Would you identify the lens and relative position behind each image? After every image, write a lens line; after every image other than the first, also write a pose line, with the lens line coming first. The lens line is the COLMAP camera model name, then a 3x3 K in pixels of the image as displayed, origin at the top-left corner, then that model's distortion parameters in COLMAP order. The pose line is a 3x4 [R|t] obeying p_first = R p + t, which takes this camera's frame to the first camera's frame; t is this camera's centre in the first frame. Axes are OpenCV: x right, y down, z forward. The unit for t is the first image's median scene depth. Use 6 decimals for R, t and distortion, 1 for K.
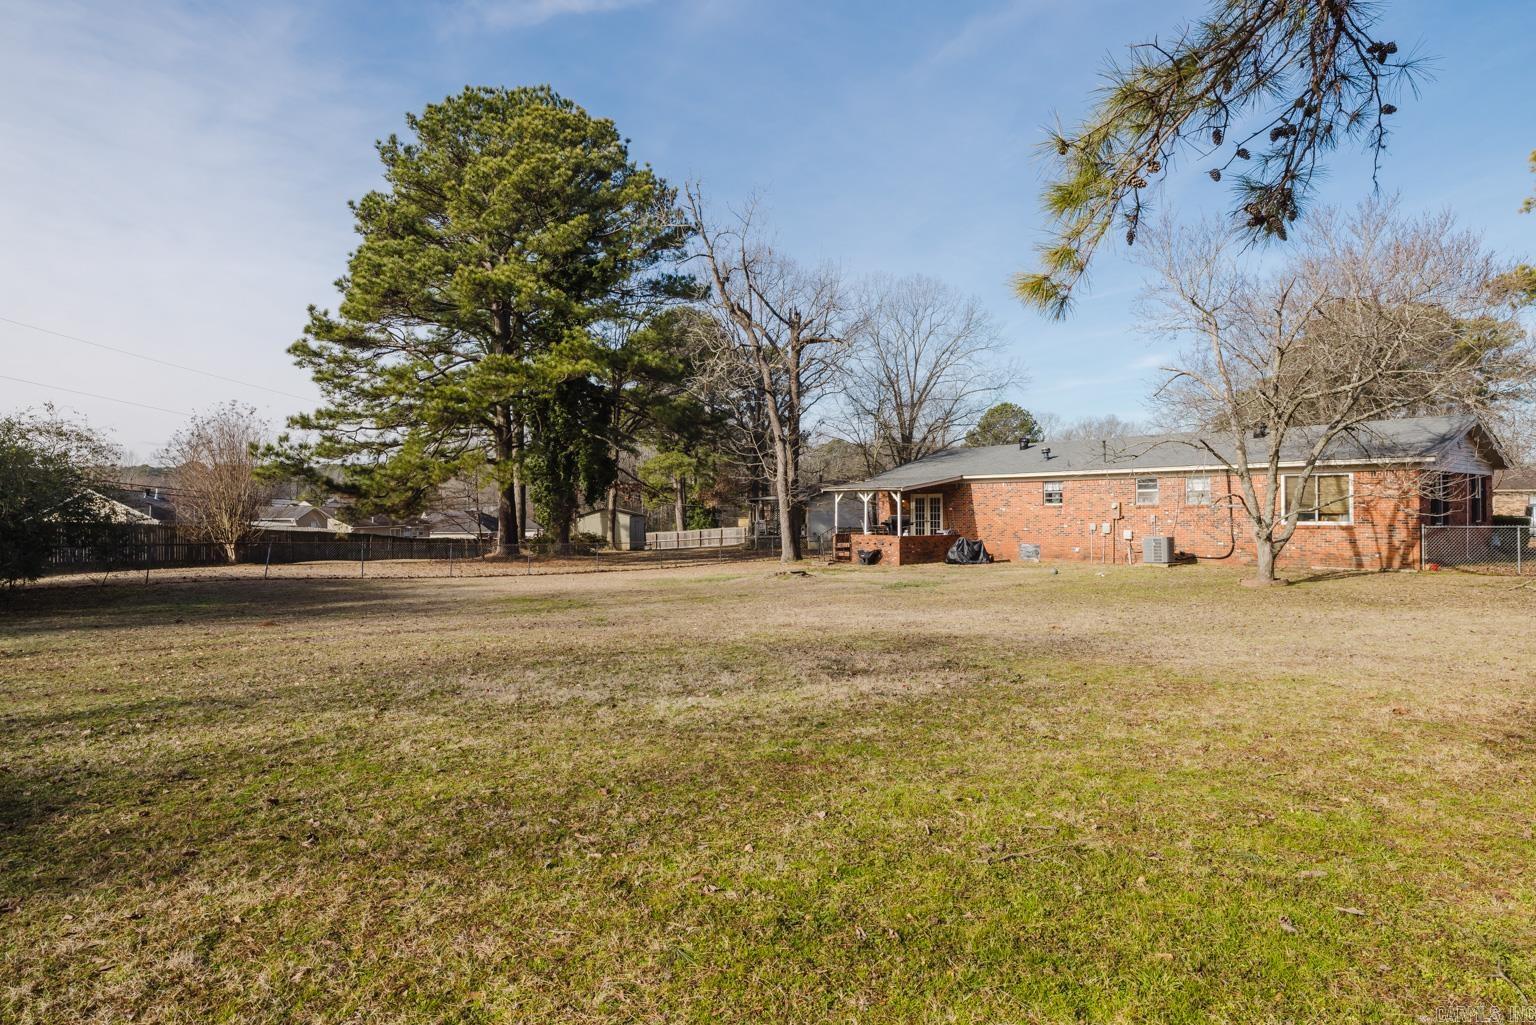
lens RADIAL K [[821.2, 0, 768.0], [0, 821.2, 512.5], [0, 0, 1]] dist [0.000883, 0.000287]
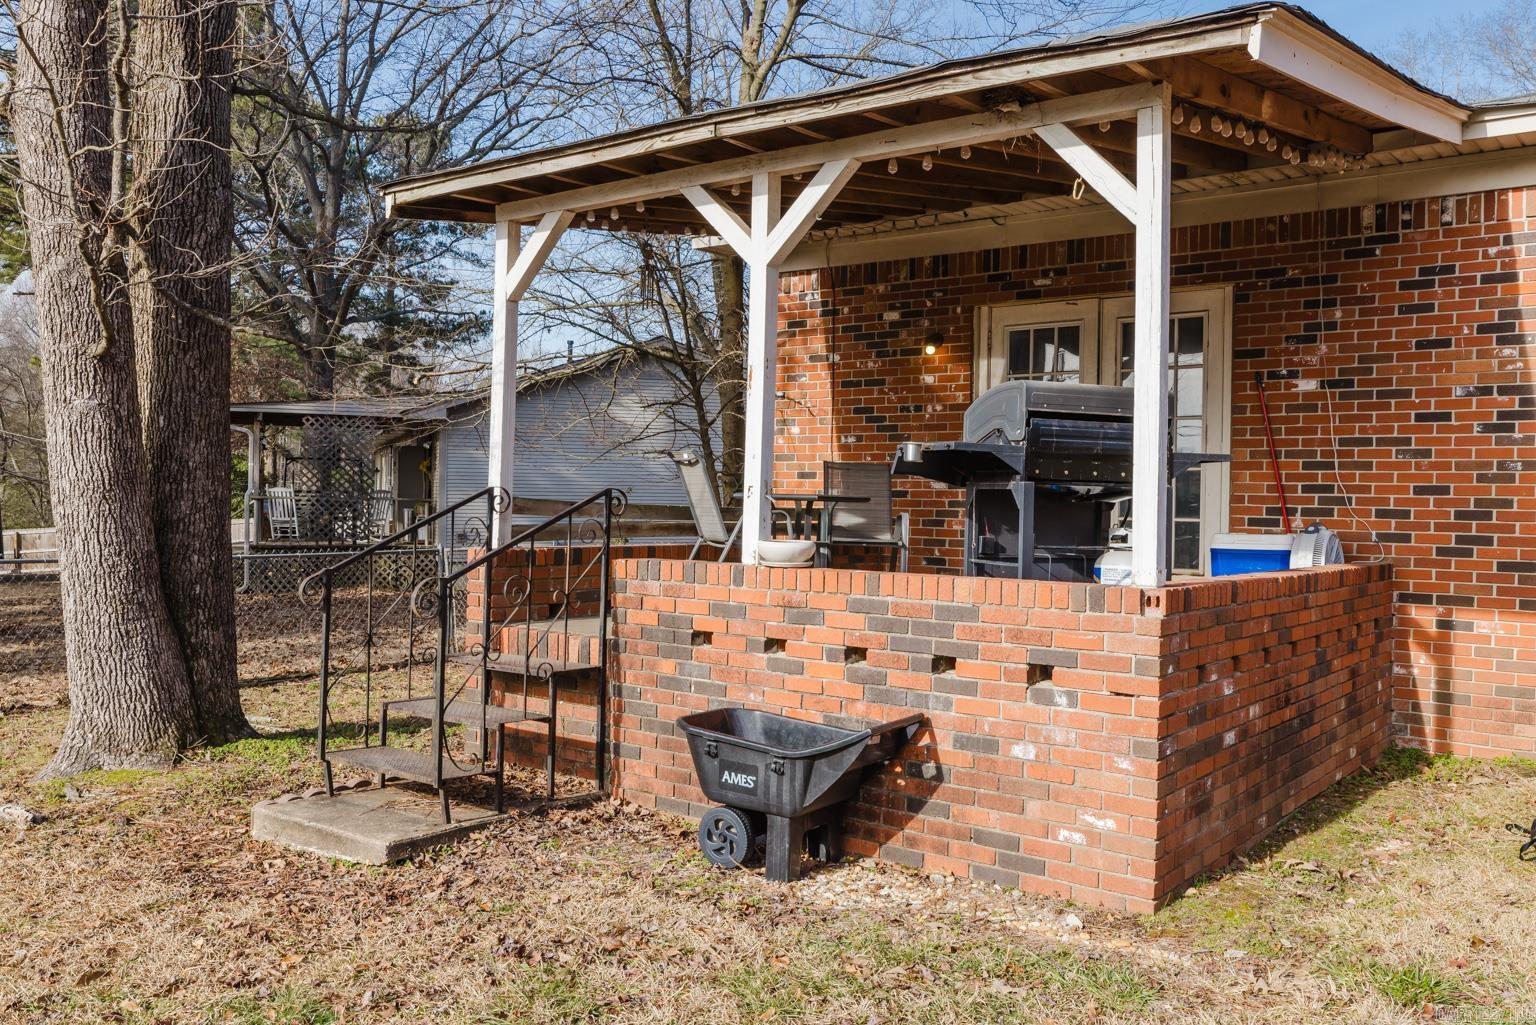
lens RADIAL K [[1284.2, 0, 768.0], [0, 1284.2, 512.5], [0, 0, 1]] dist [0.004427, -0.001171]
pose [[0.967715, 0.017032, 0.251470, 0.086908], [-0.019555, 0.999780, 0.007539, 0.021127], [-0.251287, -0.012213, 0.967836, 0.936518]]
